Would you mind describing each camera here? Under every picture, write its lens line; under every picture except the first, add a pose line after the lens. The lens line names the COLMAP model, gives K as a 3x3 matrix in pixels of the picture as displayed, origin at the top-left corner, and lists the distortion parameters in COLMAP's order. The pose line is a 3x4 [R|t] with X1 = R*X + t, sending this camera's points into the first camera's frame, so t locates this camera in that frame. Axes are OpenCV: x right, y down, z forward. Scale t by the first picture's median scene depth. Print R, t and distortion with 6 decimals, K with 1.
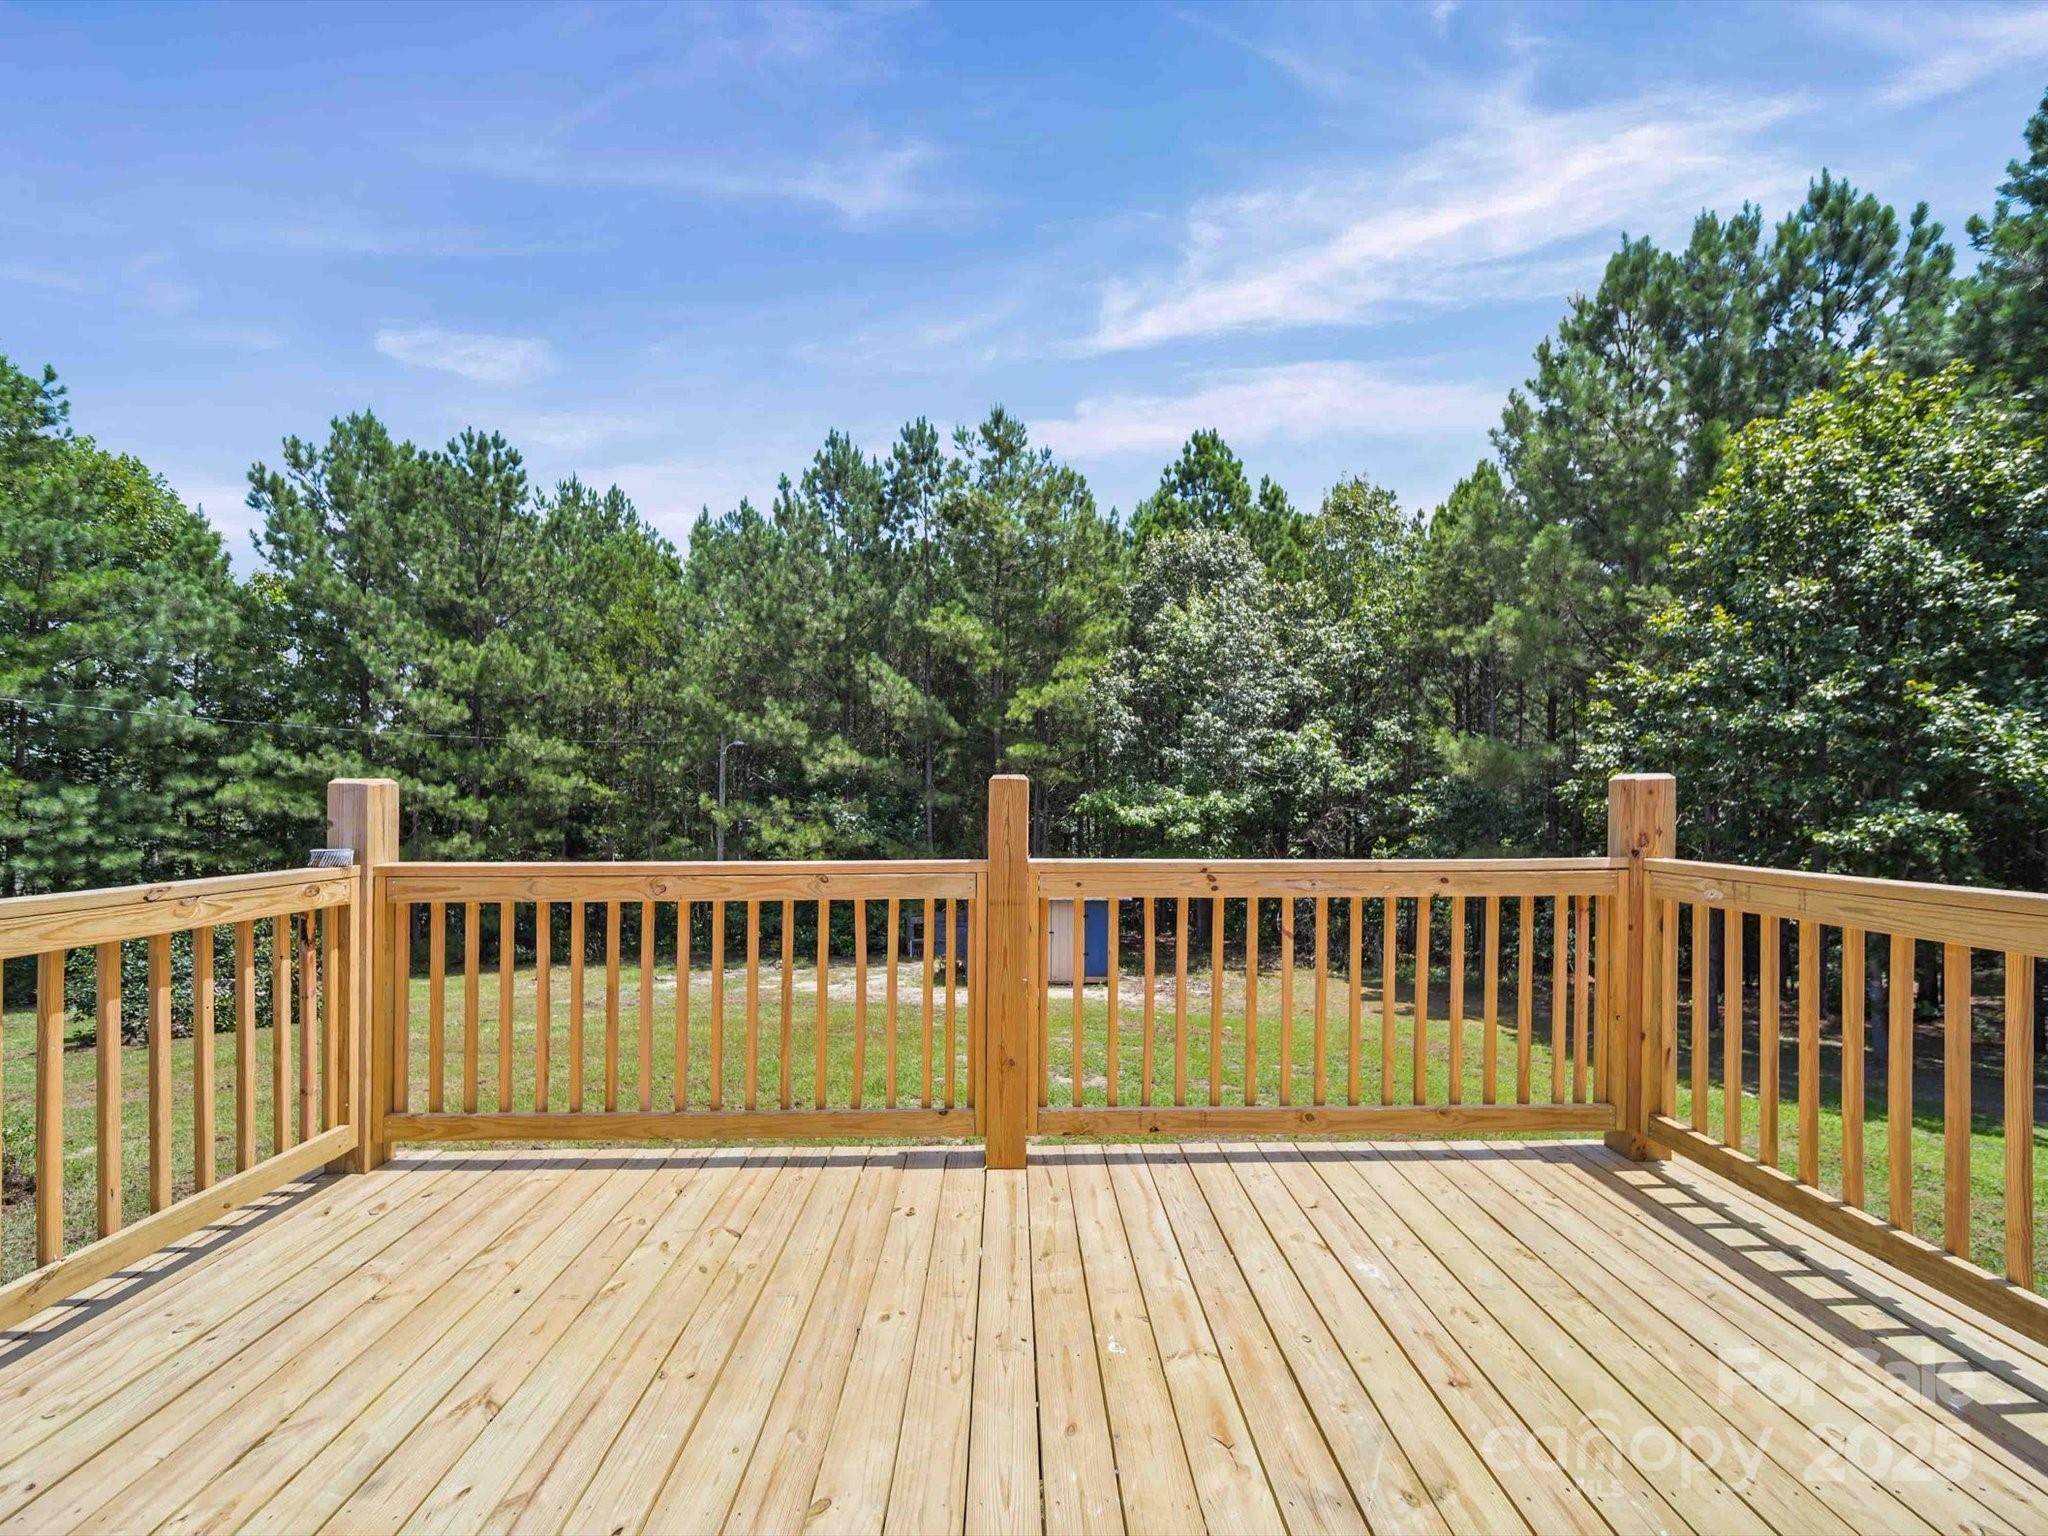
lens RADIAL K [[814.6, 0, 1024.0], [0, 814.6, 768.0], [0, 0, 1]] dist [0.000778, 0.000031]
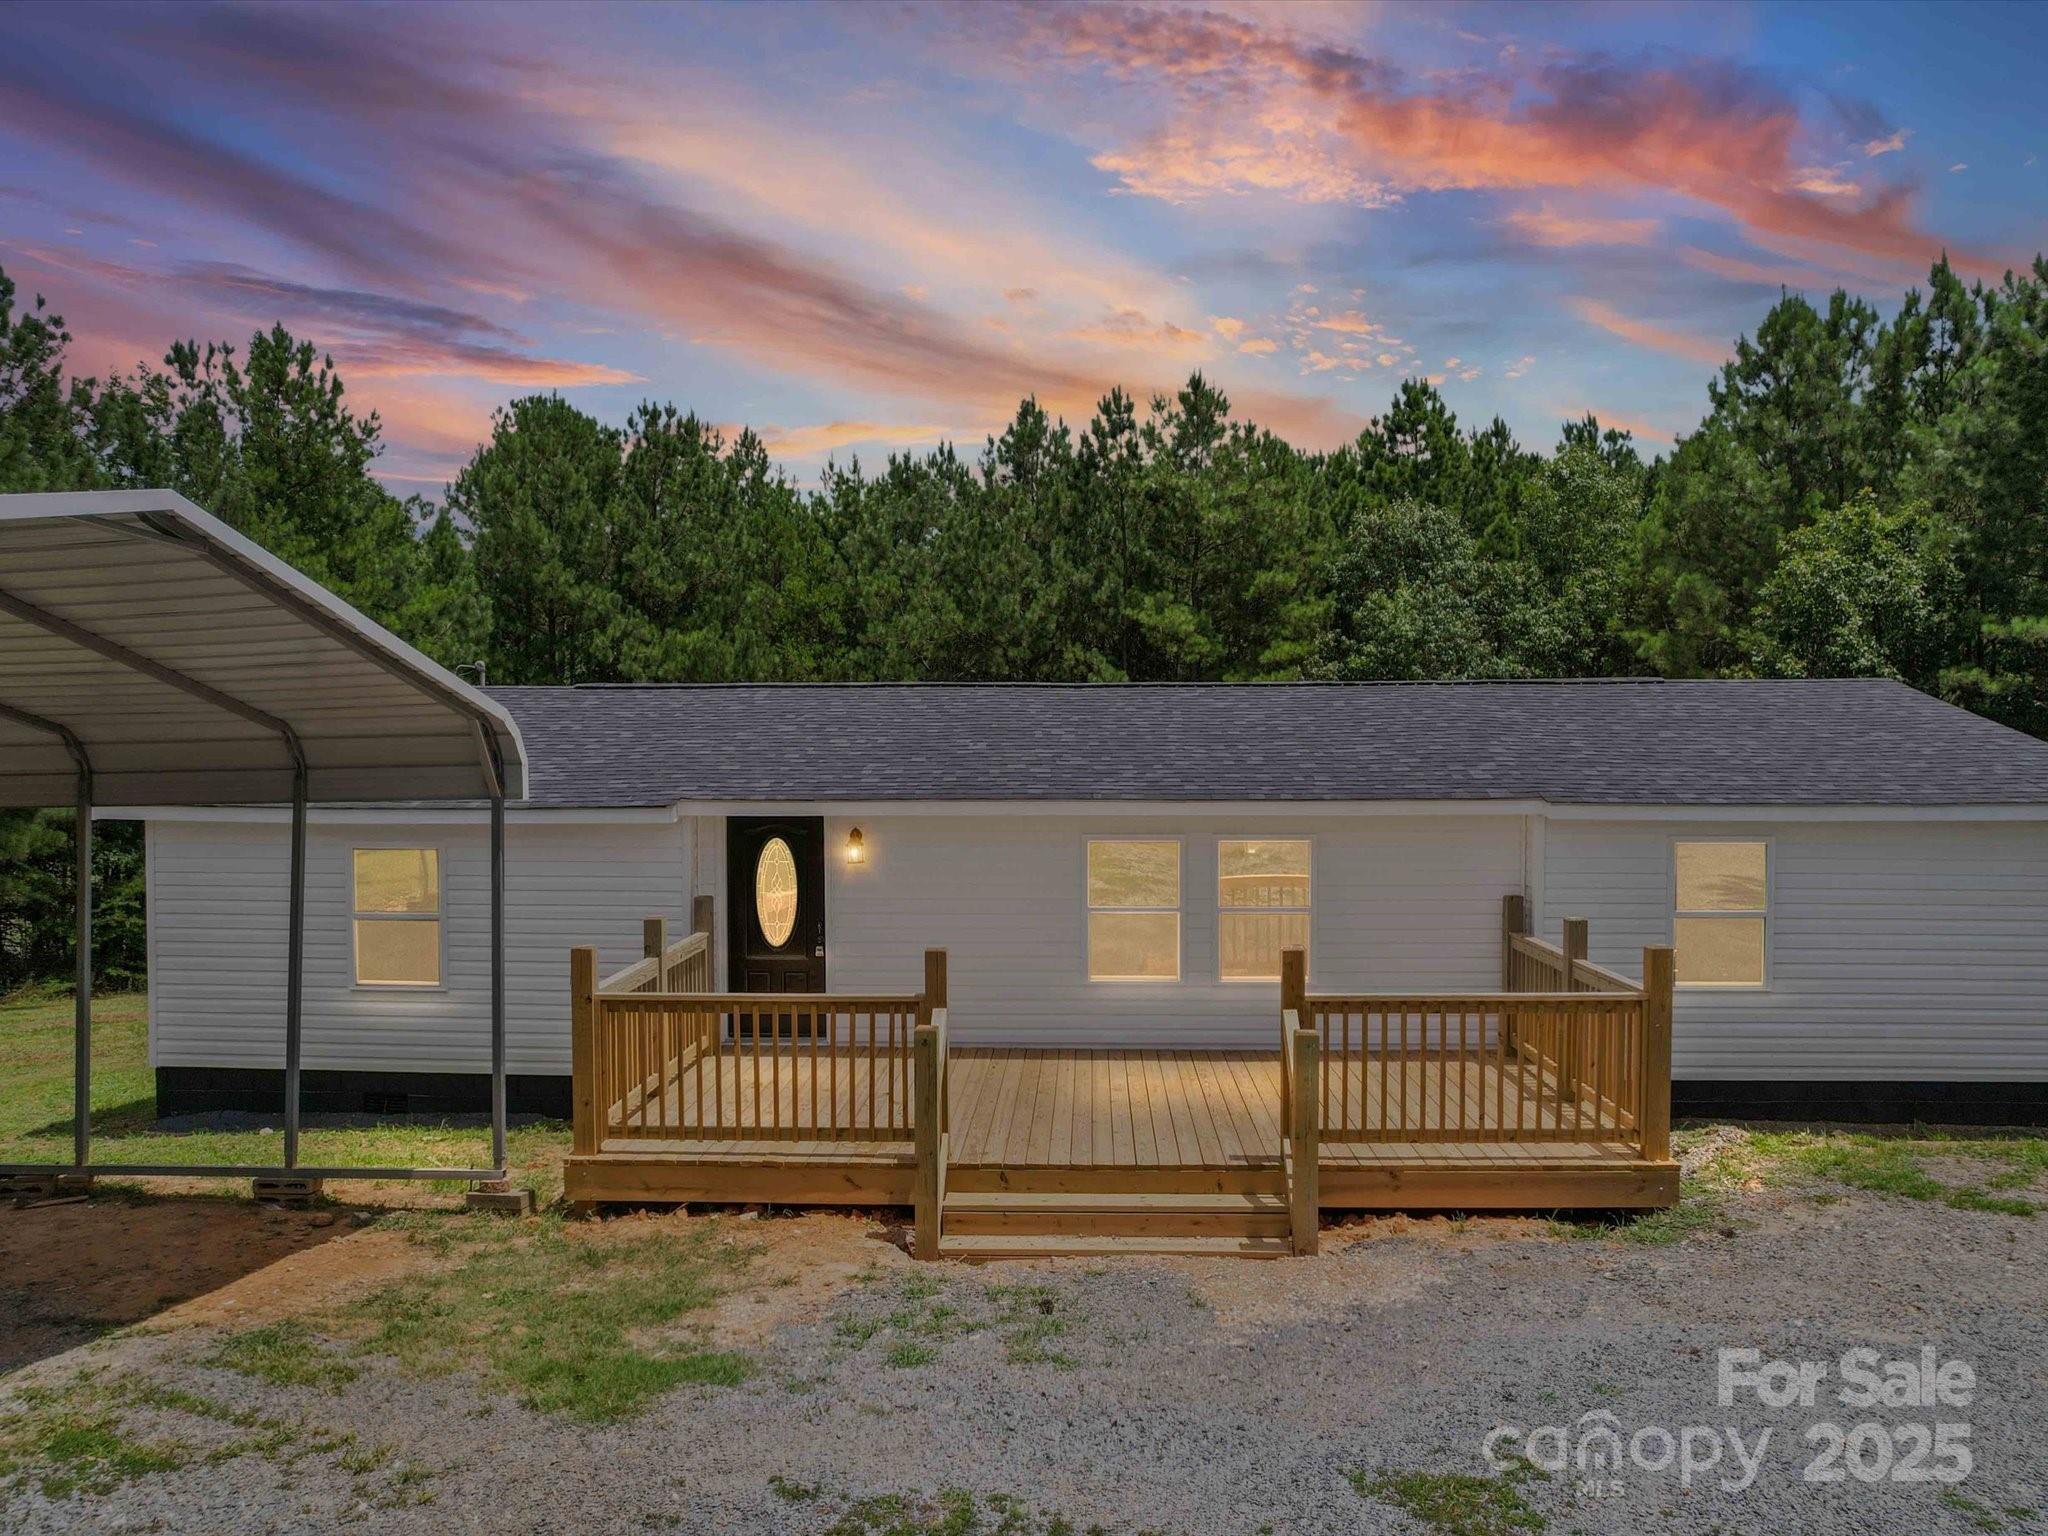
lens RADIAL K [[1541.8, 0, 1026.7], [0, 1541.8, 736.6], [0, 0, 1]] dist [-0.087022, 0.100490]
pose [[0.998831, -0.004281, -0.048148, -0.153514], [0.006079, 0.999287, 0.037269, -0.089427], [0.047955, -0.037518, 0.998145, -0.861959]]
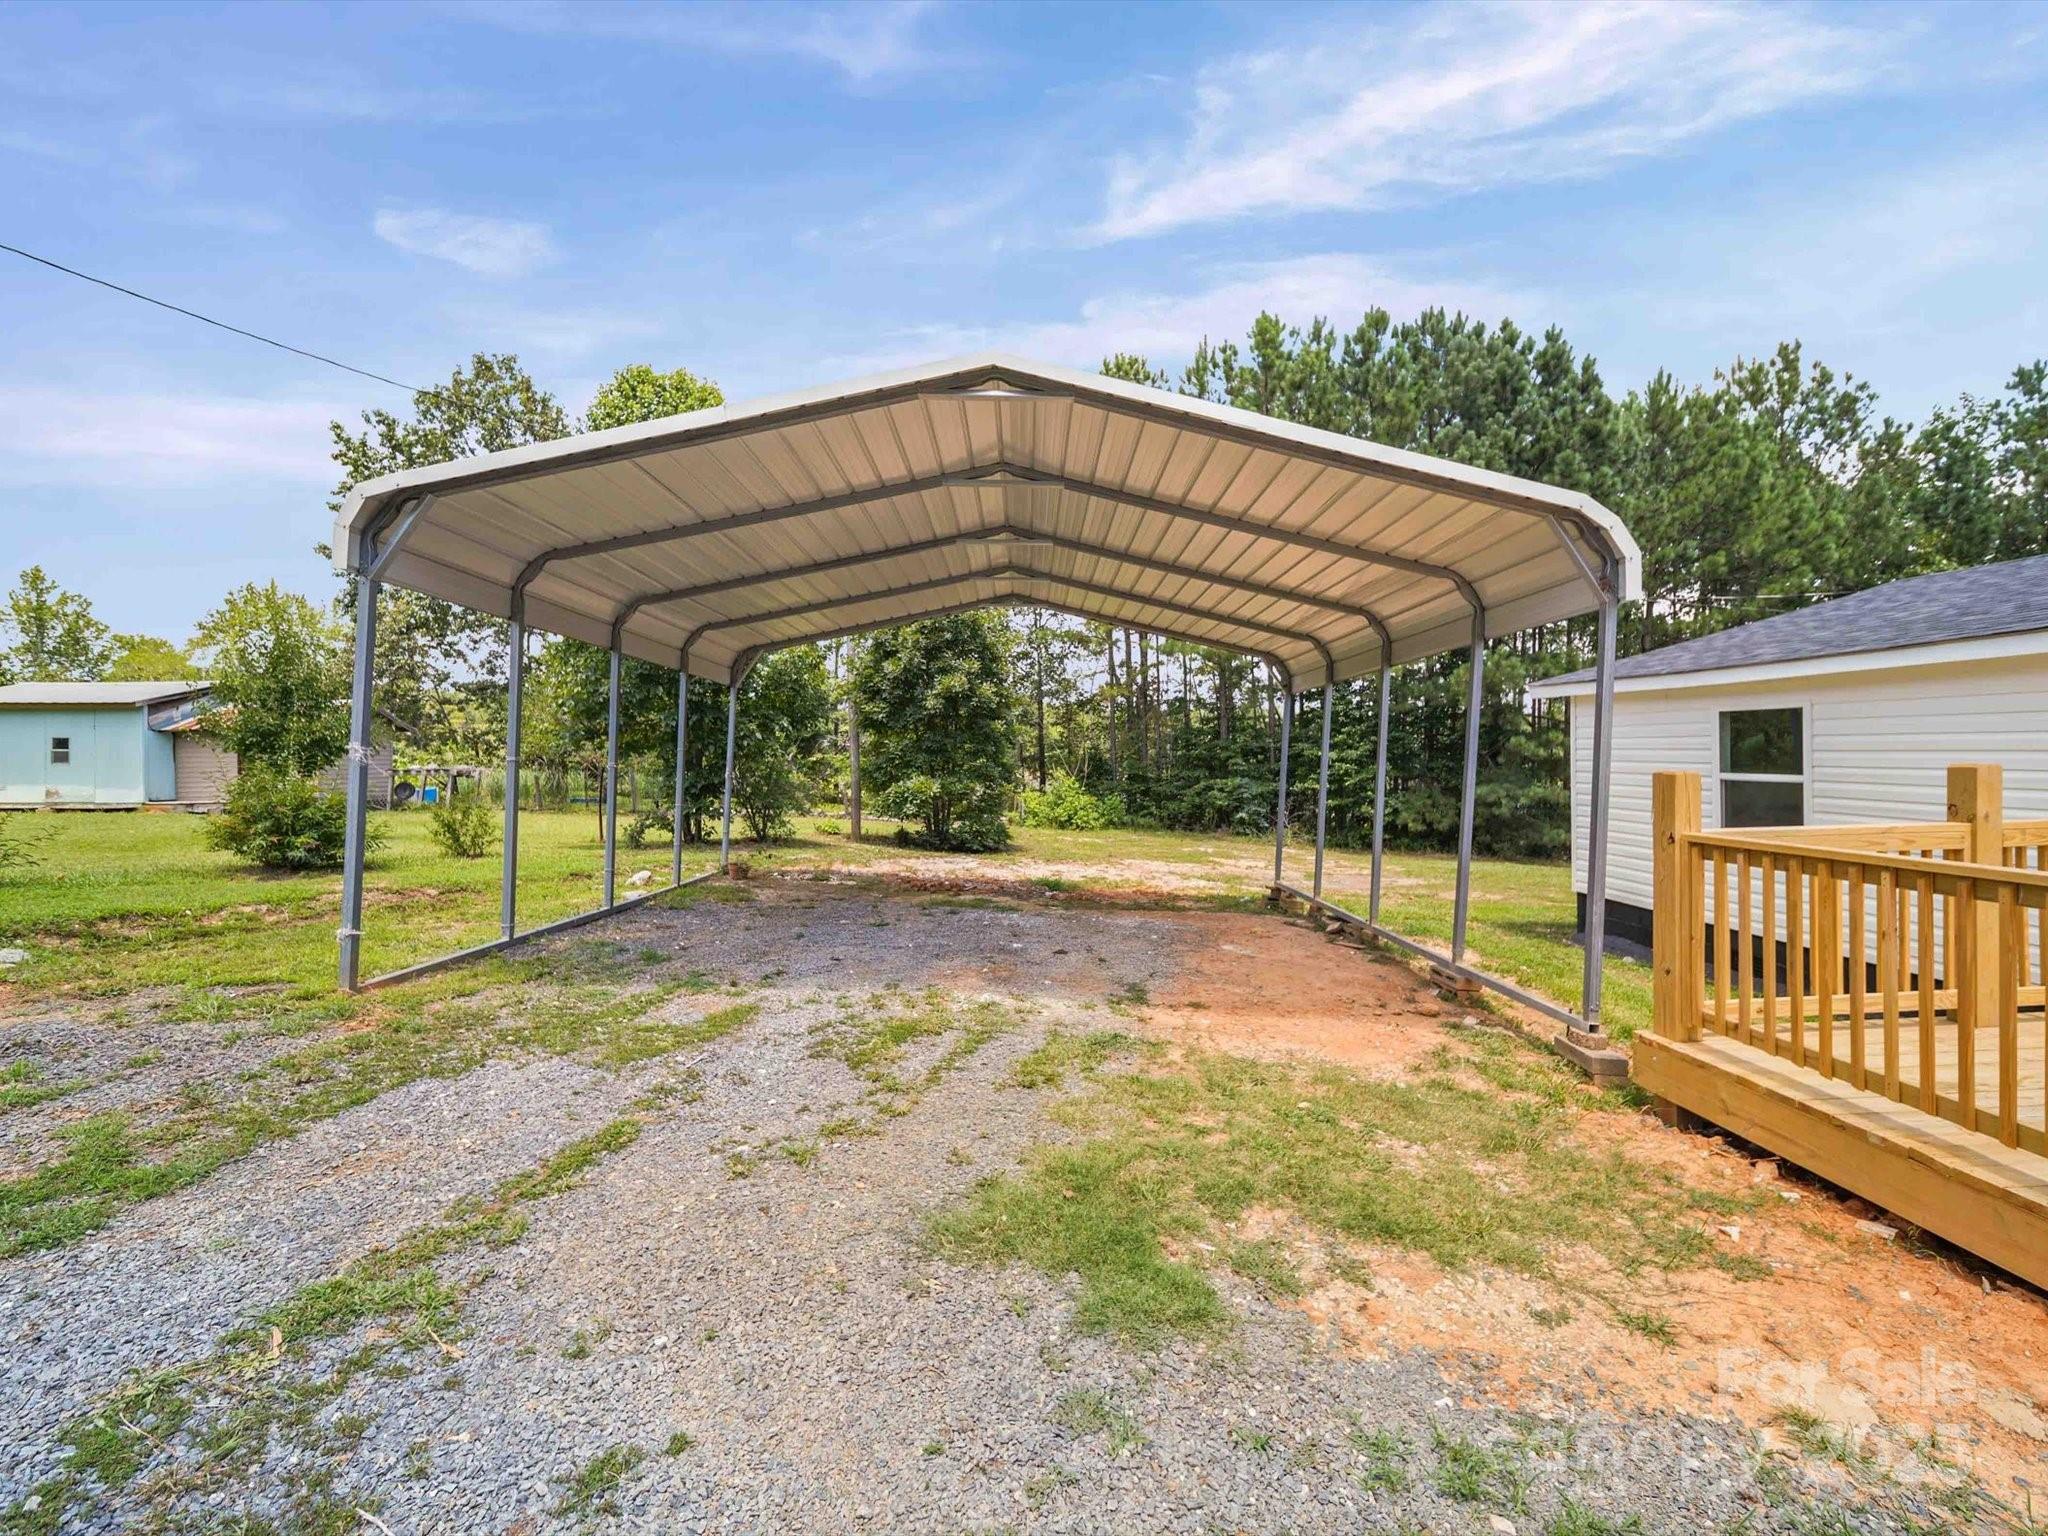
lens RADIAL K [[830.5, 0, 1031.8], [0, 830.5, 764.8], [0, 0, 1]] dist [0.002019, -0.000120]
pose [[0.049716, 0.013355, -0.998674, -0.126413], [0.054457, 0.998387, 0.016062, -0.032360], [0.997278, -0.055183, 0.048908, -0.612642]]
